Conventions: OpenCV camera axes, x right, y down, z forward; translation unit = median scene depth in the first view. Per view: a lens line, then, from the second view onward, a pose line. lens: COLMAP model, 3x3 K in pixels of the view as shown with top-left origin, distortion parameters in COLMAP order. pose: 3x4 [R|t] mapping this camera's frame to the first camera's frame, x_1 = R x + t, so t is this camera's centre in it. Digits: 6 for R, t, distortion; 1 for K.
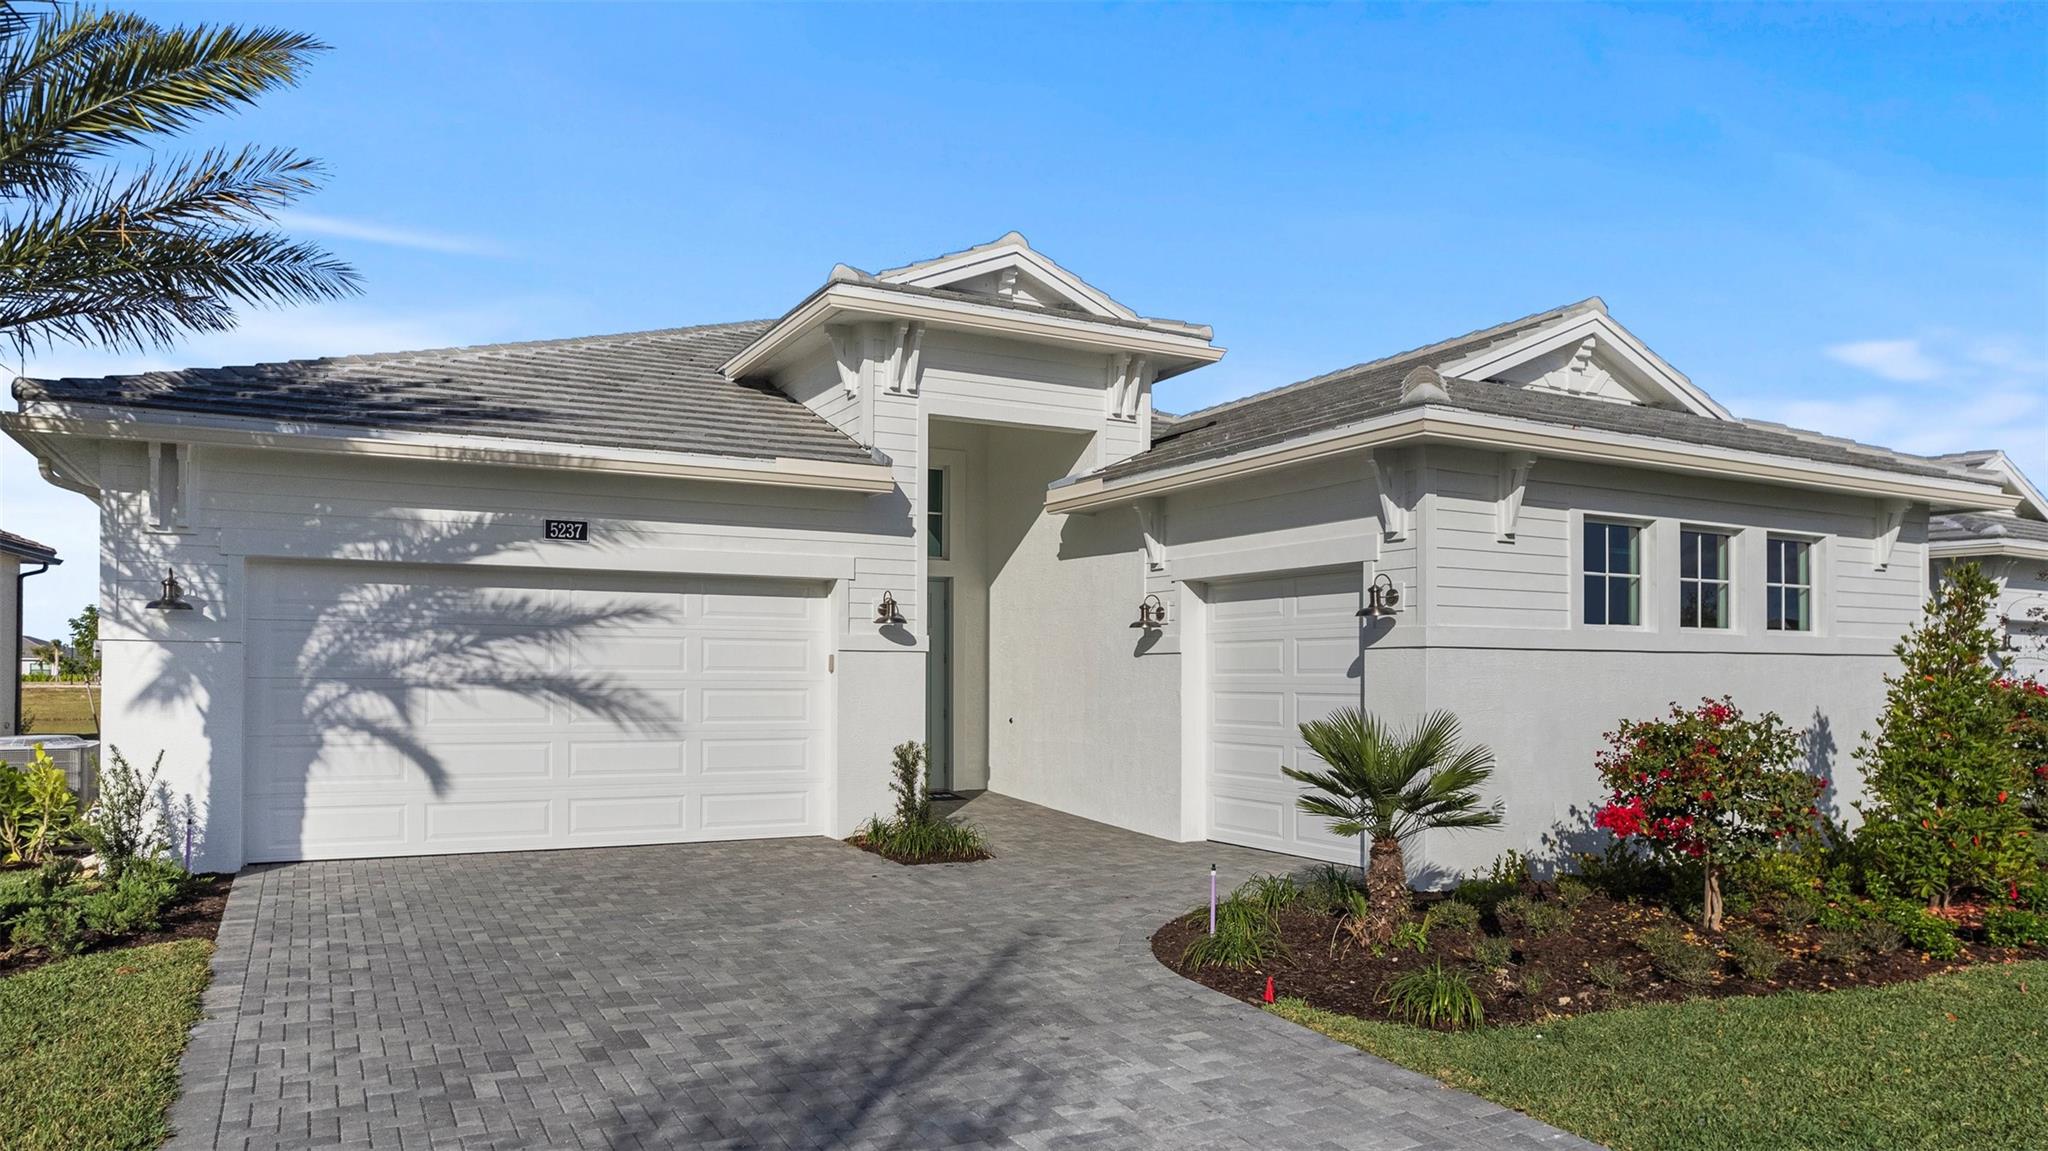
lens RADIAL K [[1341.4, 0, 1024.0], [0, 1341.4, 575.5], [0, 0, 1]] dist [-0.014670, 0.001600]
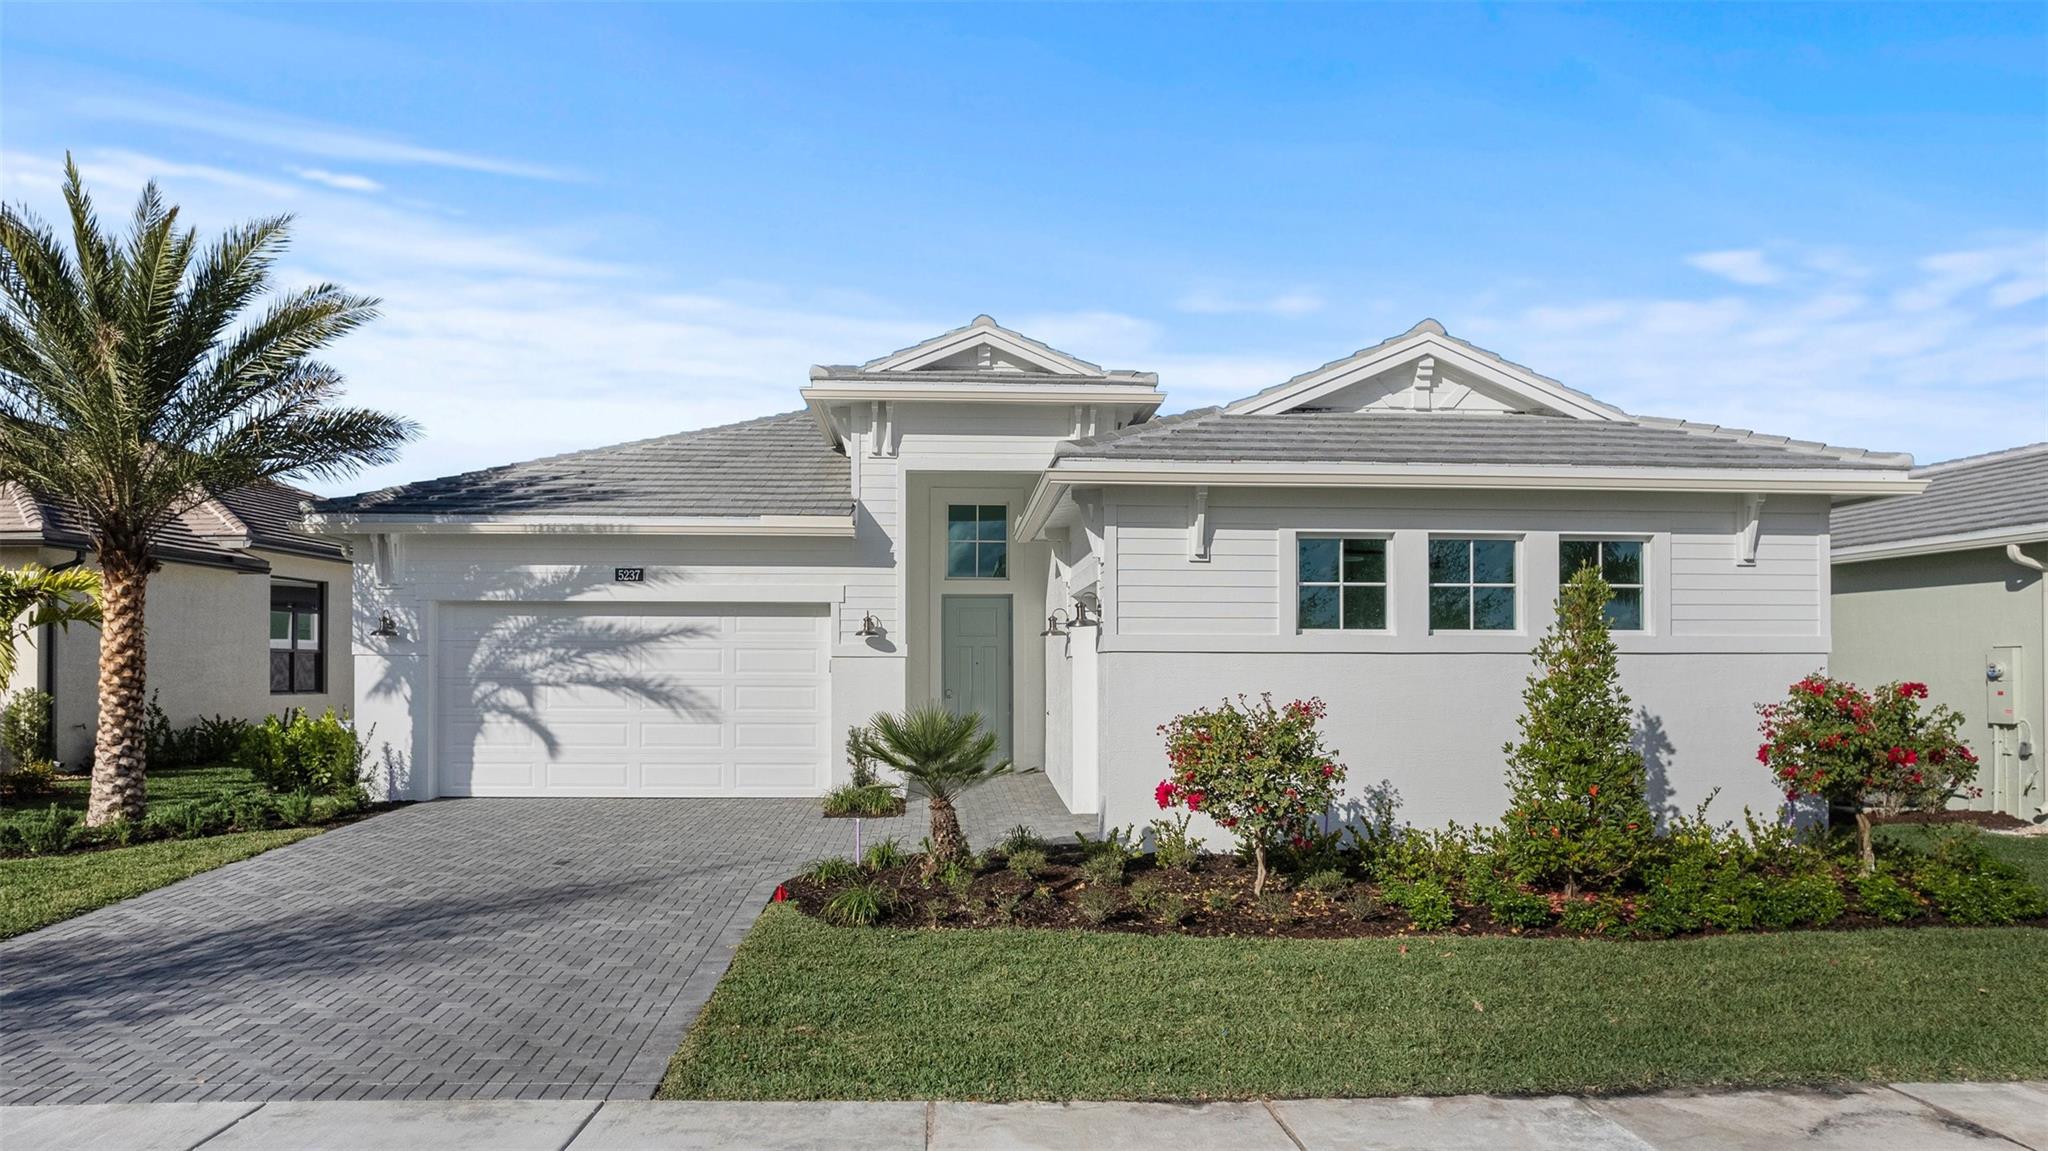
lens RADIAL K [[1341.4, 0, 1024.0], [0, 1341.4, 575.5], [0, 0, 1]] dist [-0.014670, 0.001600]
pose [[0.903218, -0.034502, -0.427792, 0.666373], [0.032736, 0.999398, -0.011485, -0.003639], [0.427931, -0.003630, 0.903804, -0.115586]]
